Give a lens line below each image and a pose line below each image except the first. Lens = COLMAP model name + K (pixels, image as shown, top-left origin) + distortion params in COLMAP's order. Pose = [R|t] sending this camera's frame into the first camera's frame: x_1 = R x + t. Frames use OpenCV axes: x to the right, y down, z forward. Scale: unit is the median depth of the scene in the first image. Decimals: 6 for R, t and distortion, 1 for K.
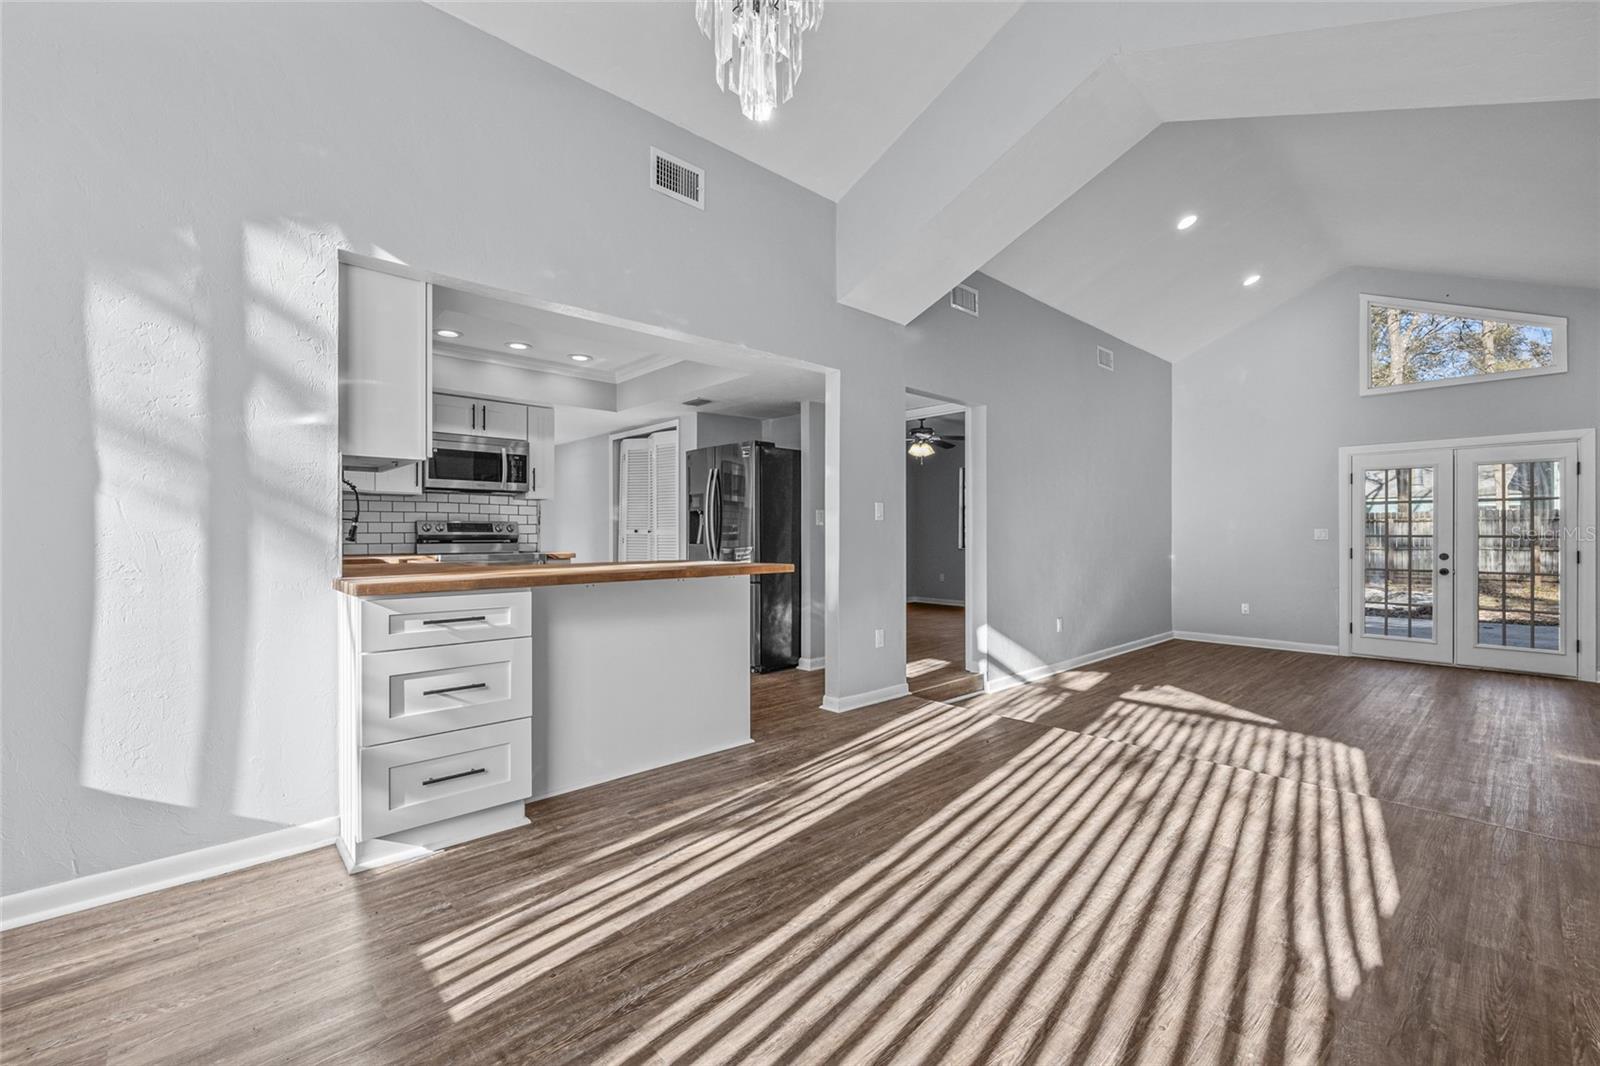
lens RADIAL K [[658.8, 0, 807.8], [0, 658.8, 535.7], [0, 0, 1]] dist [-0.001105, -0.000440]
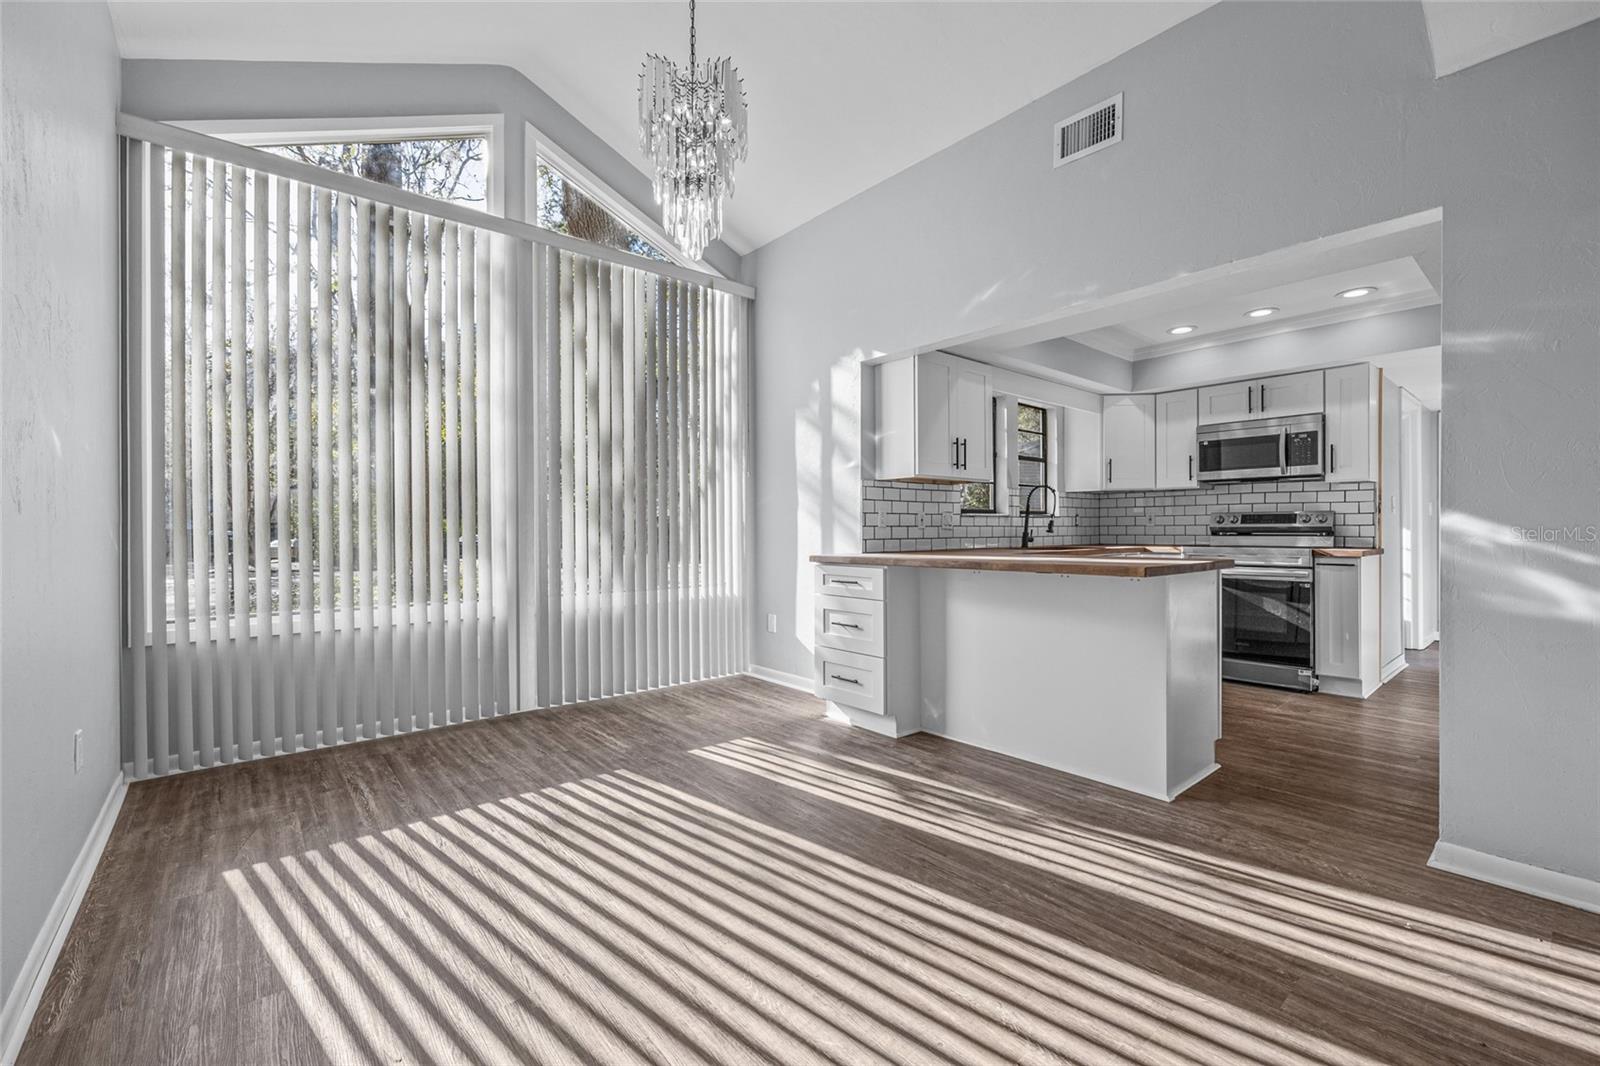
lens RADIAL K [[658.8, 0, 797.1], [0, 658.8, 532.2], [0, 0, 1]] dist [-0.001105, -0.000440]
pose [[-0.040680, 0.002225, -0.999170, 0.716817], [0.004379, 0.999988, 0.002048, 0.002231], [0.999163, -0.004292, -0.040689, 0.635460]]
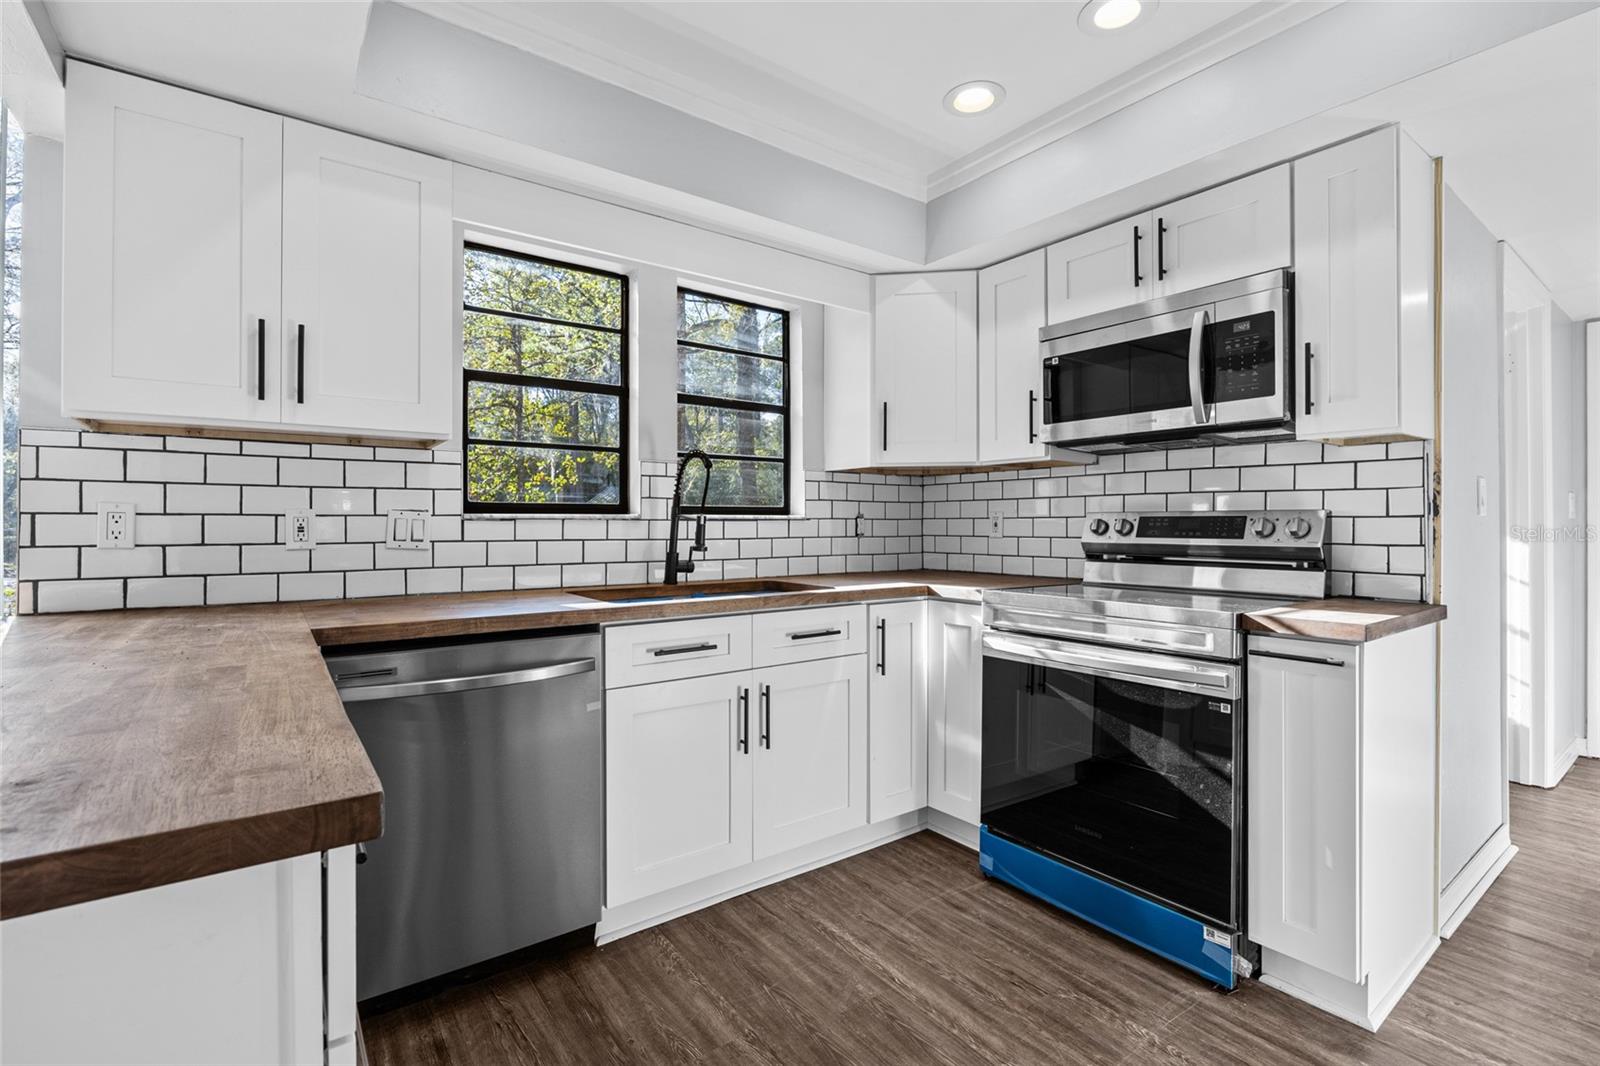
lens RADIAL K [[710.8, 0, 807.7], [0, 710.8, 524.6], [0, 0, 1]] dist [-0.009917, 0.000719]
pose [[-0.102547, -0.000805, -0.994728, -0.079161], [-0.000067, 1.000000, -0.000802, -0.022796], [0.994728, -0.000015, -0.102547, 1.345380]]
